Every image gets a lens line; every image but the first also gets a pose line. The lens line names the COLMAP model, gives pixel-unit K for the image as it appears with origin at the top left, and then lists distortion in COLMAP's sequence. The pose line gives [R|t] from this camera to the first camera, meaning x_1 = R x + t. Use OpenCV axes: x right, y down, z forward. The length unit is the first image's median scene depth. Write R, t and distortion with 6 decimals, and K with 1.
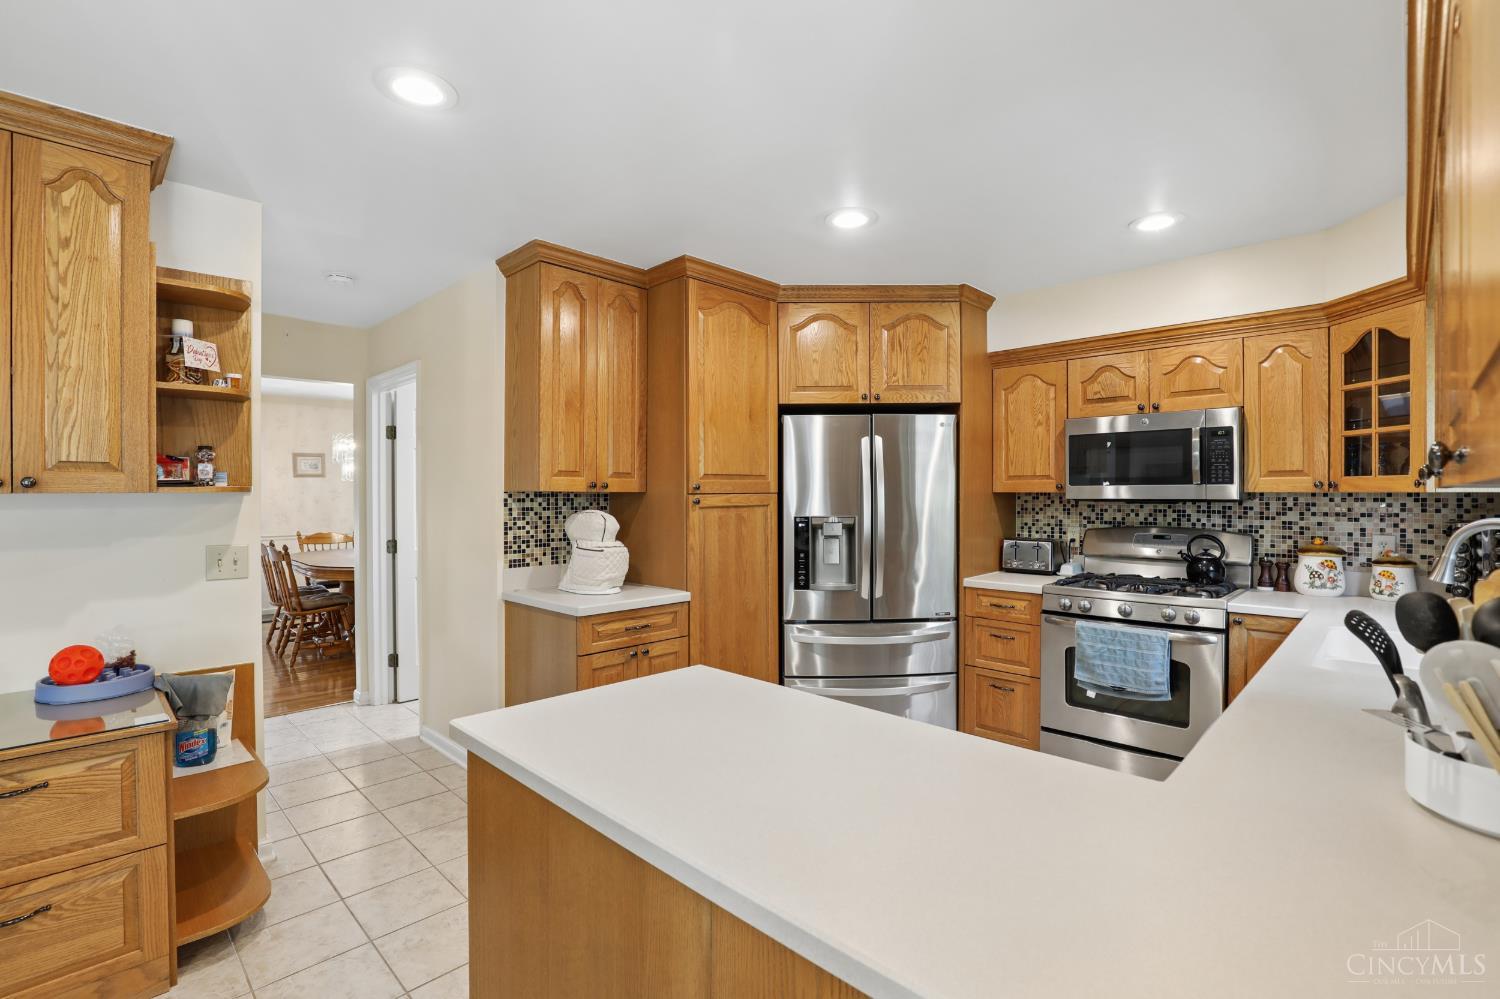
lens RADIAL K [[691.6, 0, 754.9], [0, 691.6, 492.7], [0, 0, 1]] dist [-0.030793, 0.003797]
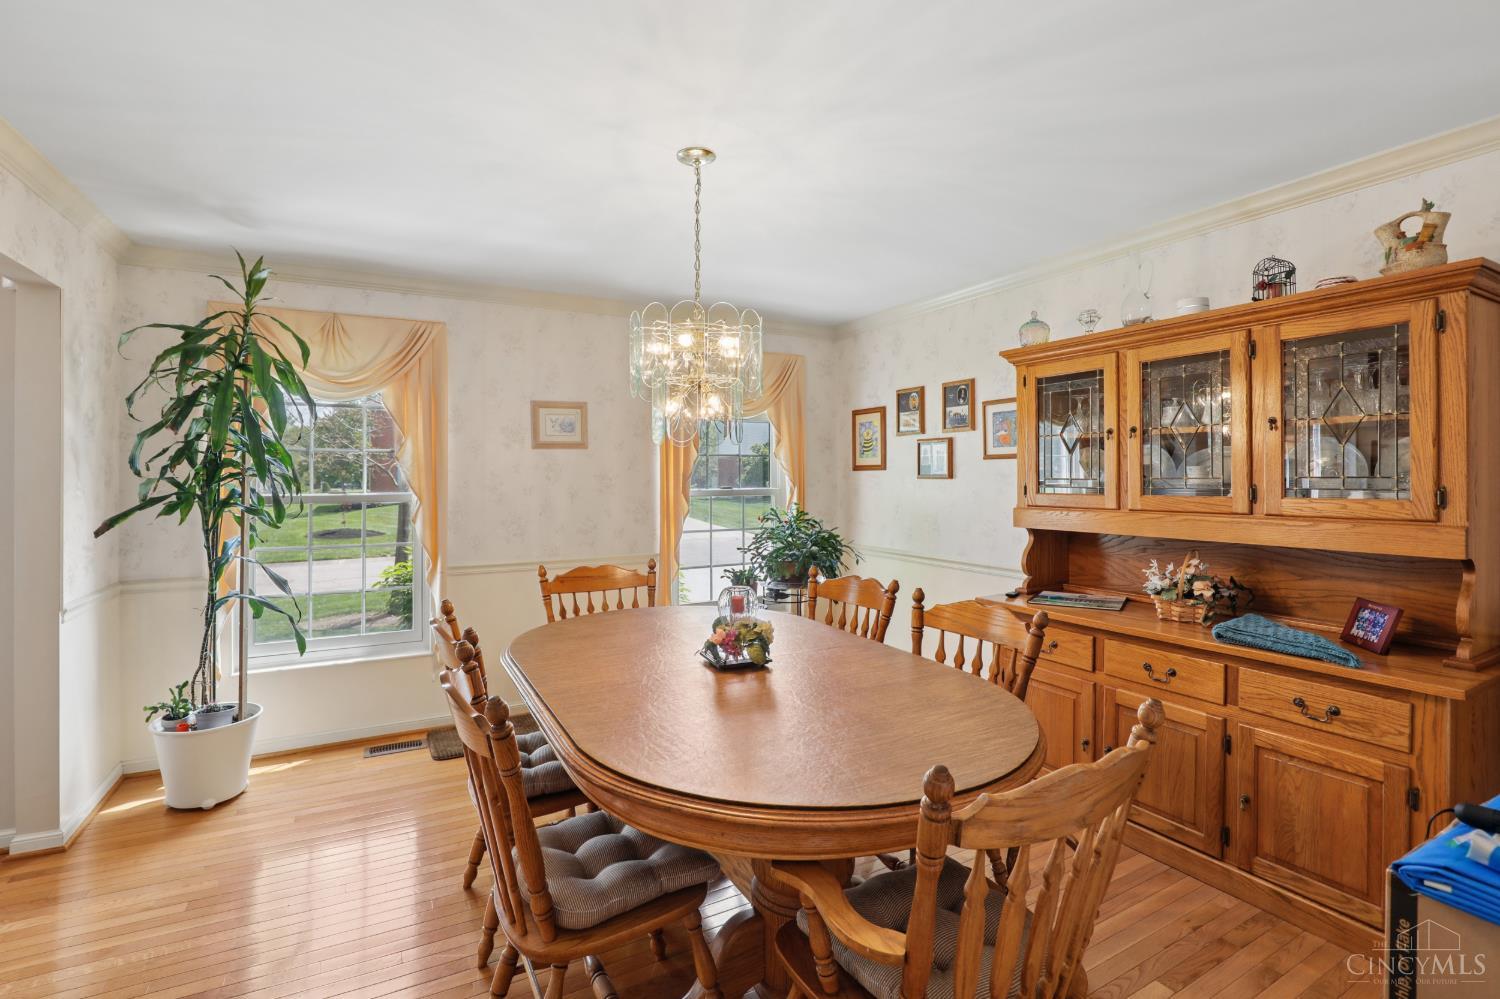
lens RADIAL K [[691.6, 0, 748.6], [0, 691.6, 490.9], [0, 0, 1]] dist [-0.030793, 0.003797]
pose [[0.955535, -0.002363, -0.294868, -0.368619], [0.003742, 0.999985, 0.004112, 0.007548], [0.294854, -0.005032, 0.955529, 0.552978]]
